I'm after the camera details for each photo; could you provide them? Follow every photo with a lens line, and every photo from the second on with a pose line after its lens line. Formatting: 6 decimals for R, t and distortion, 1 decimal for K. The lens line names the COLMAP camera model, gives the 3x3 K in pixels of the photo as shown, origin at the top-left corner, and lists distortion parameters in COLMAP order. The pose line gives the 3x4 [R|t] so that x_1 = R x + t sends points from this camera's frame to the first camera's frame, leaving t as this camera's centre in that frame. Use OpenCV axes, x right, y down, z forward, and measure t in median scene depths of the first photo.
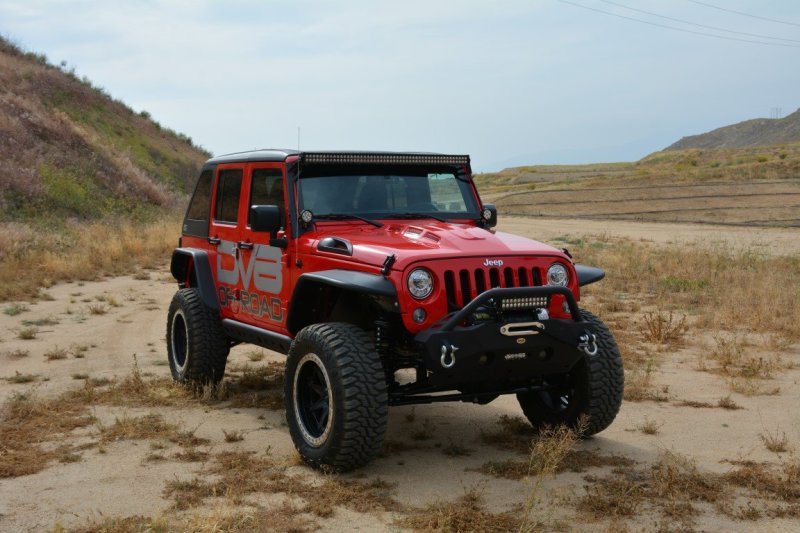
lens RADIAL K [[1390.0, 0, 400.0], [0, 1390.0, 266.5], [0, 0, 1]] dist [0.005038, 0.034781]
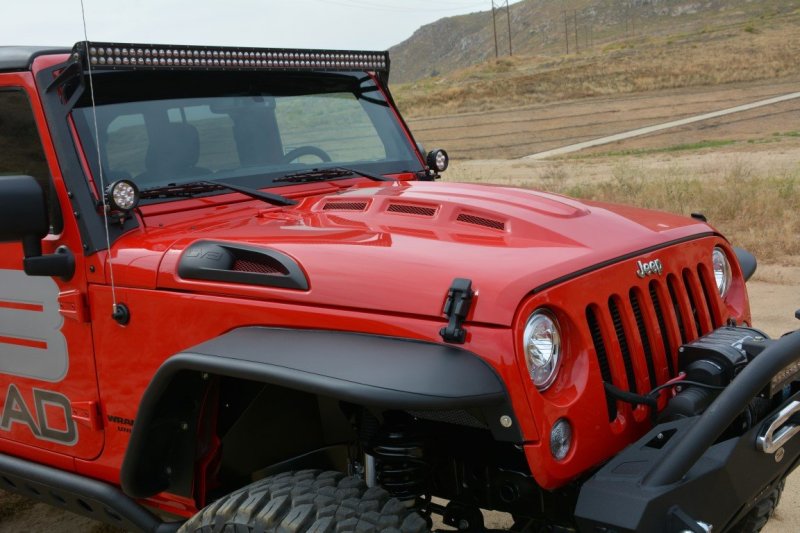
lens RADIAL K [[920.9, 0, 400.5], [0, 920.9, 256.8], [0, 0, 1]] dist [0.004127, -0.005366]
pose [[0.900850, -0.116314, 0.418259, -0.107178], [0.089411, 0.992494, 0.083428, -0.032817], [-0.424823, -0.037759, 0.904488, 0.709316]]
